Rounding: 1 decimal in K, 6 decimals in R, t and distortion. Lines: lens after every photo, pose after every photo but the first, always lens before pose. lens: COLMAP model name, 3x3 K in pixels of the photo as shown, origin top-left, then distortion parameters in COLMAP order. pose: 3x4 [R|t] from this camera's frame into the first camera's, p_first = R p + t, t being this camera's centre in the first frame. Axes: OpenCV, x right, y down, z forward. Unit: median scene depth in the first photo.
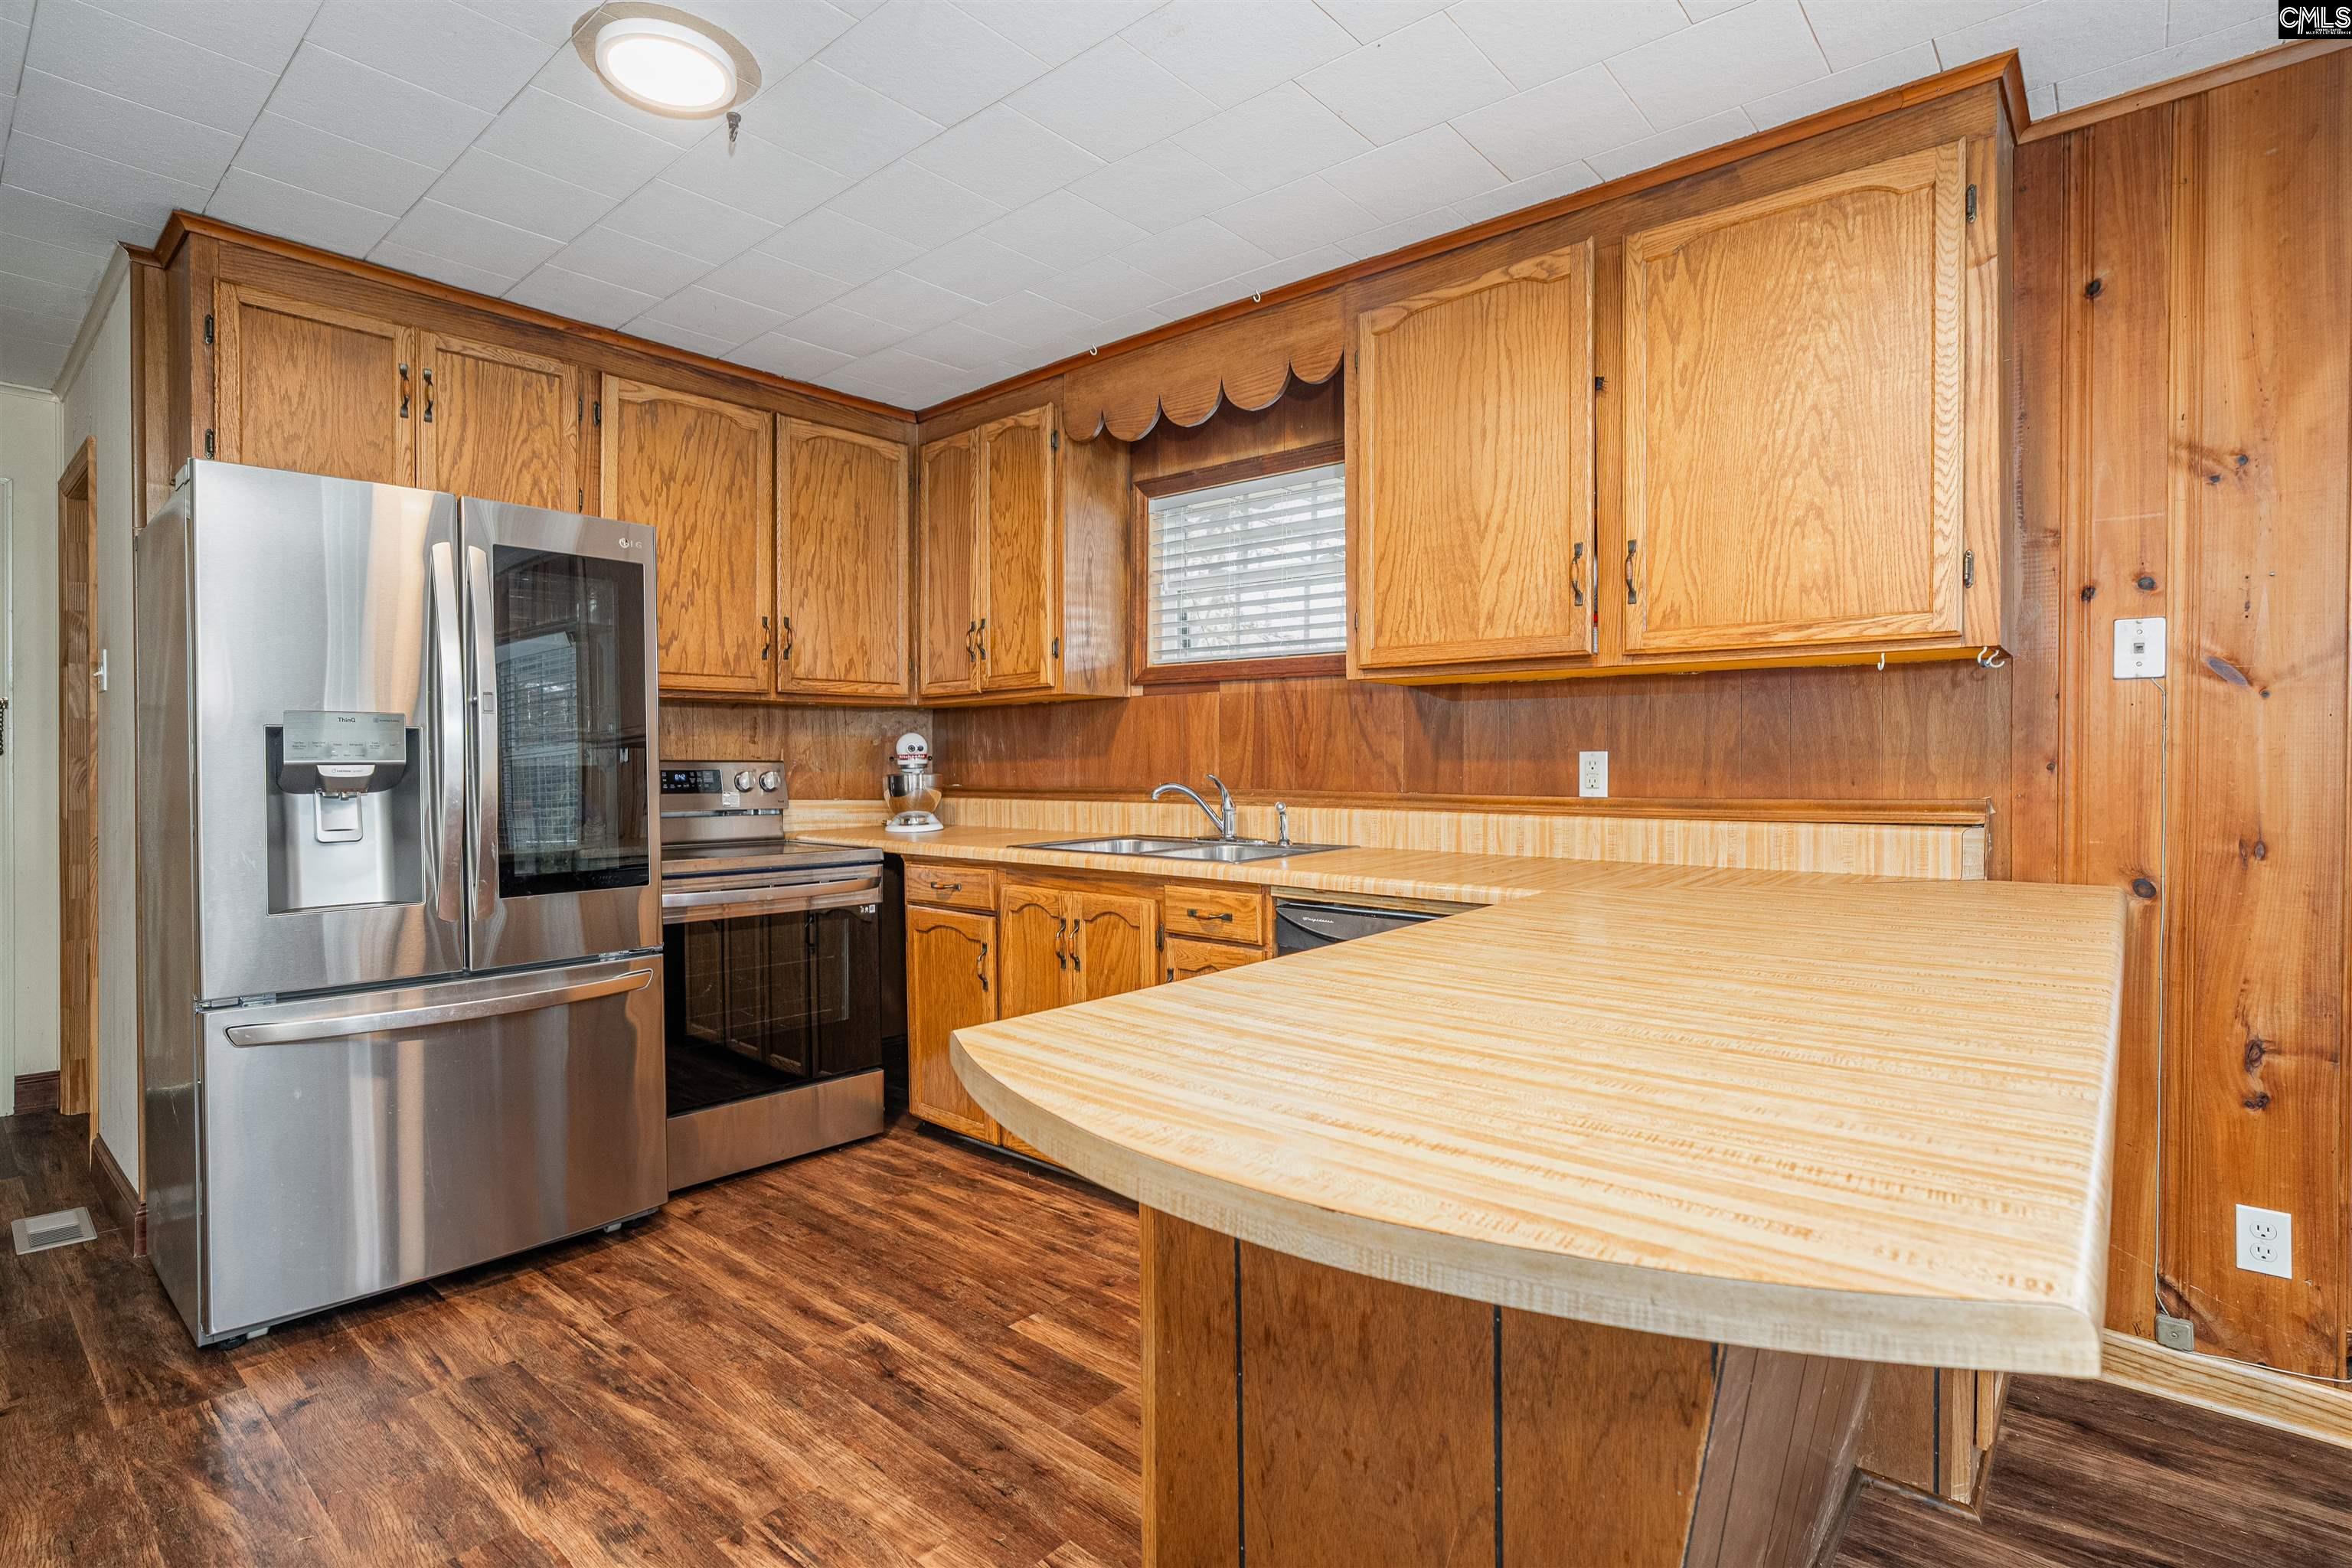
lens RADIAL K [[1137.0, 0, 1163.5], [0, 1137.0, 765.7], [0, 0, 1]] dist [-0.023542, 0.000445]
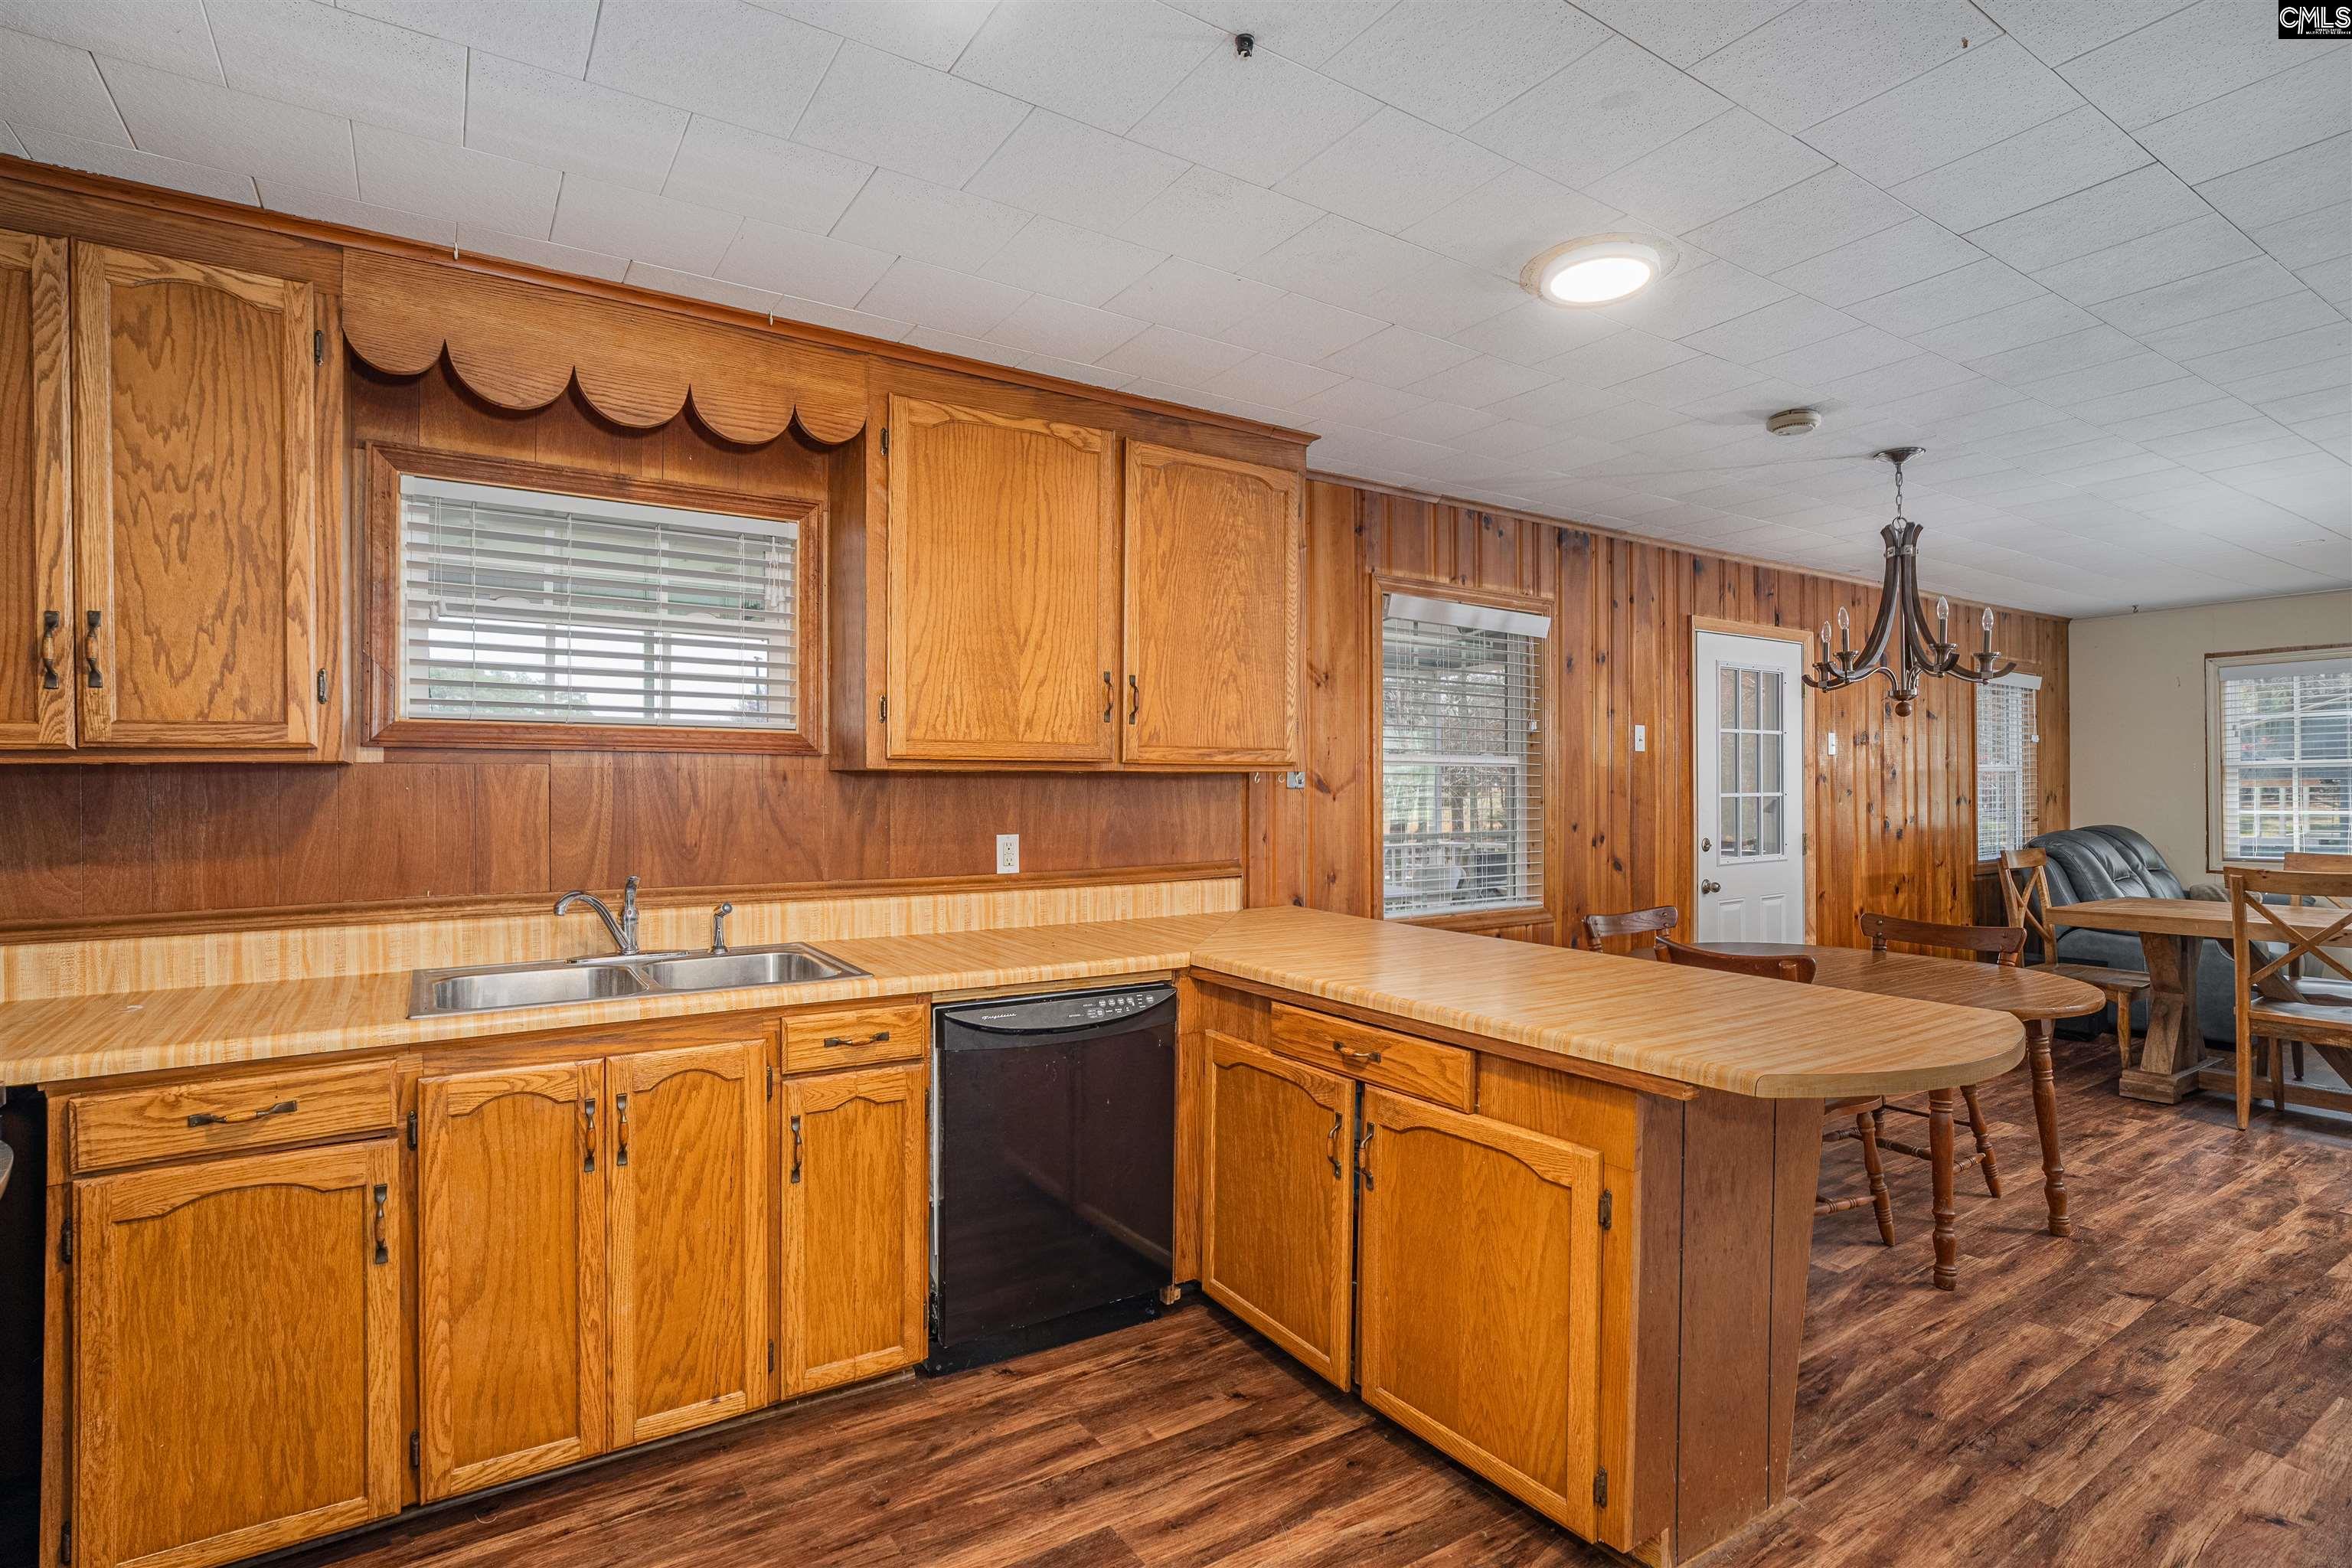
lens RADIAL K [[1144.1, 0, 1176.0], [0, 1144.1, 784.0], [0, 0, 1]] dist [-0.002308, 0.000101]
pose [[0.290870, 0.003359, 0.956757, -0.711230], [0.005469, 0.999972, -0.005174, -0.058180], [-0.956747, 0.006738, 0.290843, 0.489945]]
